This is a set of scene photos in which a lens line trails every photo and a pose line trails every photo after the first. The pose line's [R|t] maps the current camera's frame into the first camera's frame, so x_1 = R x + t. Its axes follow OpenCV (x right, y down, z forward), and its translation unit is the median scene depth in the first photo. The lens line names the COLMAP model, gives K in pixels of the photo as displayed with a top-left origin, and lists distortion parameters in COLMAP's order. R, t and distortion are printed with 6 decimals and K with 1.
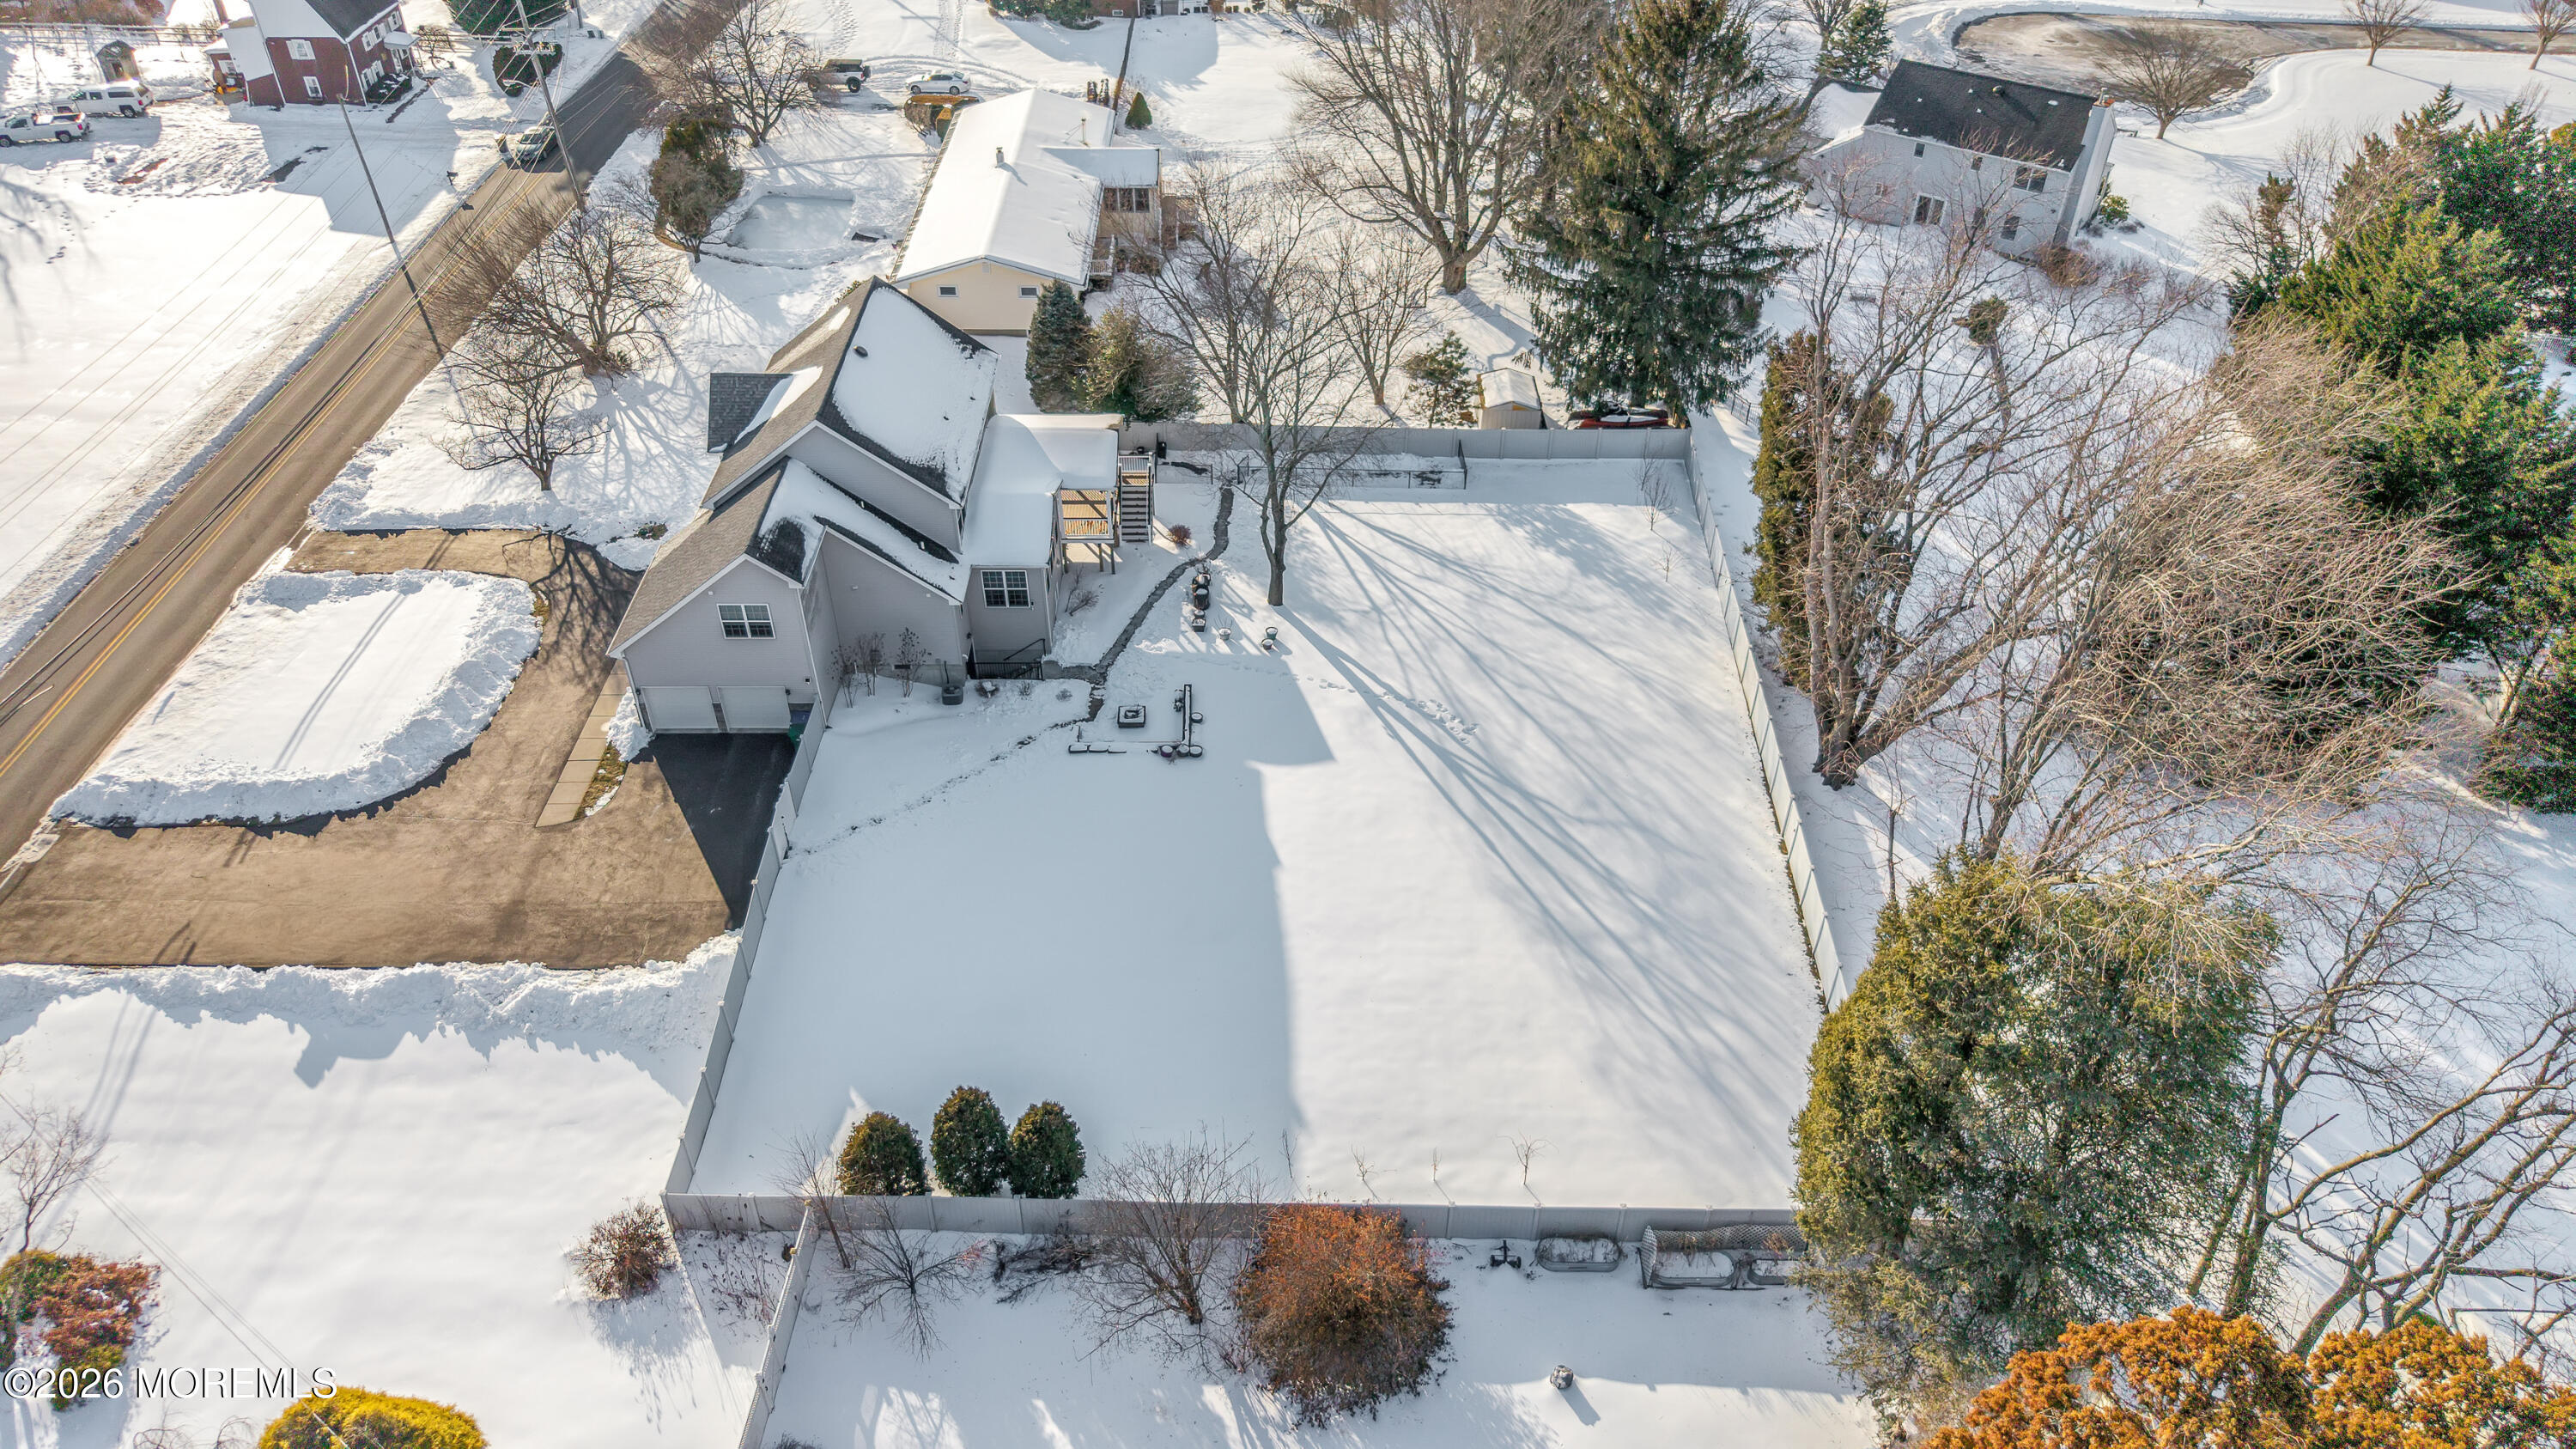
lens RADIAL K [[1702.0, 0, 1292.2], [0, 1702.0, 723.1], [0, 0, 1]] dist [0.064421, -0.103600]
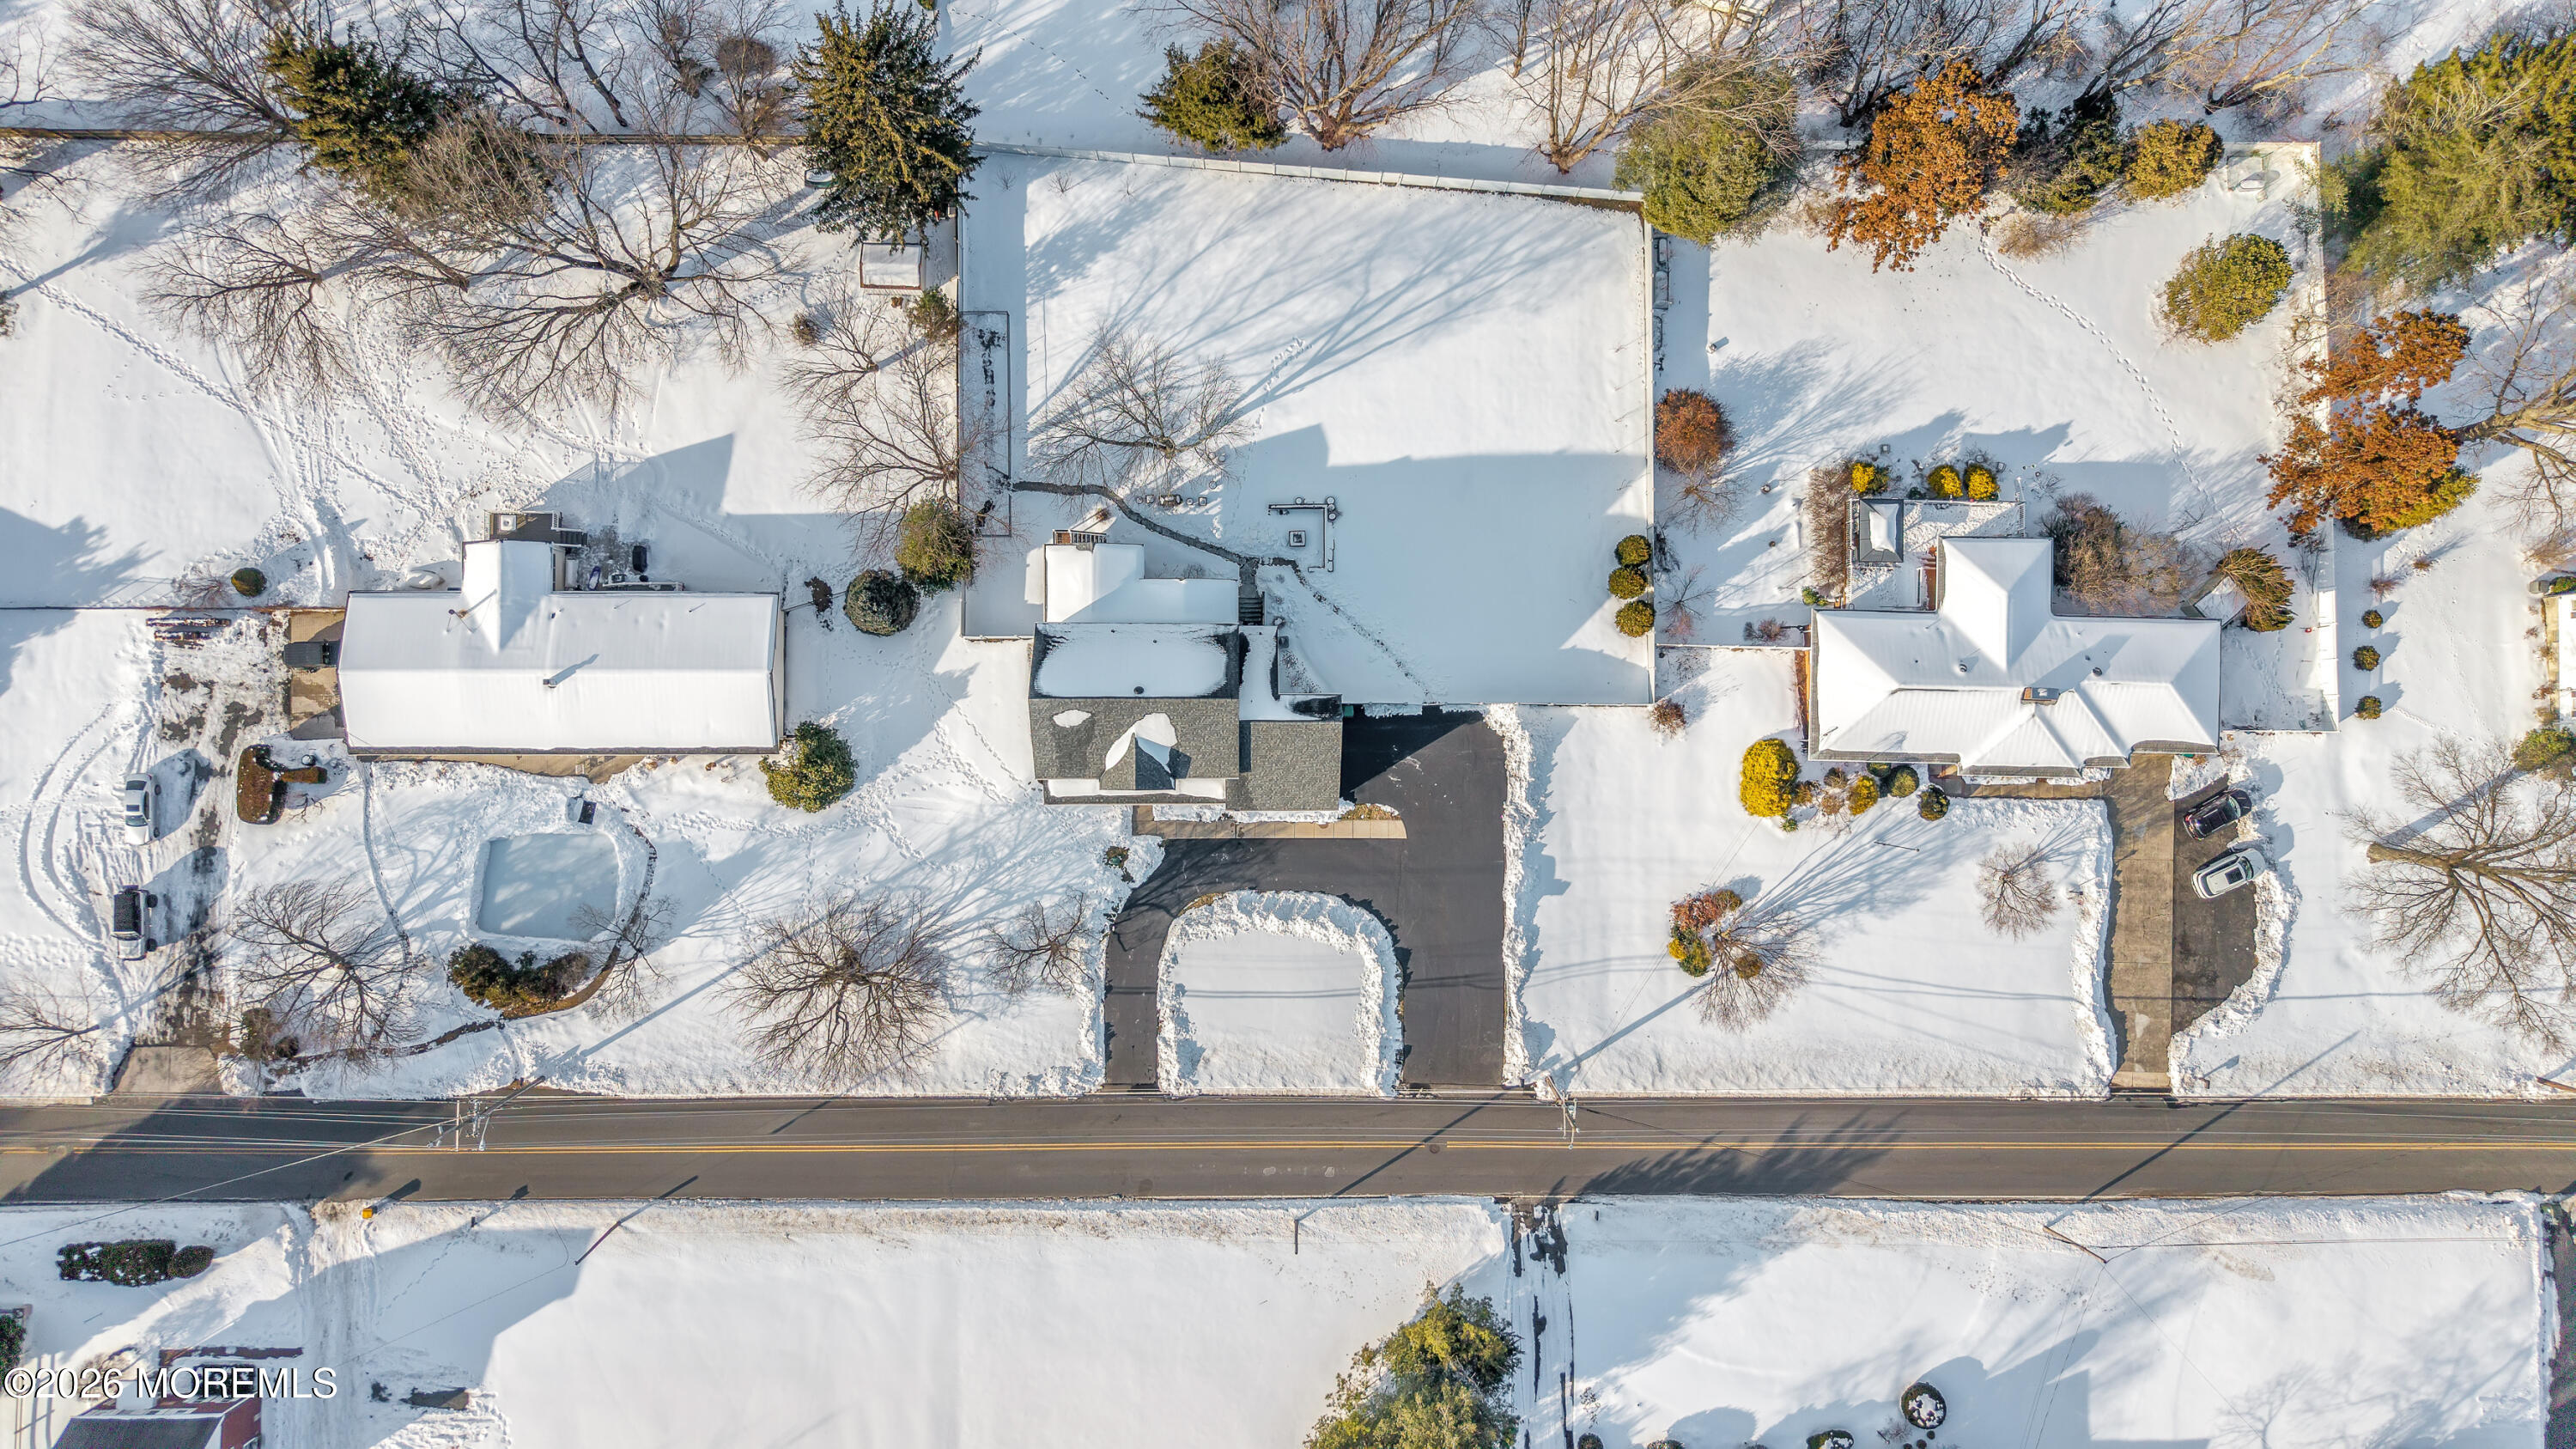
lens RADIAL K [[1702.0, 0, 1292.2], [0, 1702.0, 723.1], [0, 0, 1]] dist [0.064421, -0.103600]
pose [[0.021712, -0.999739, 0.007040, -0.298720], [0.588434, 0.018471, 0.808334, -1.419201], [-0.808254, -0.013408, 0.588682, -0.016299]]
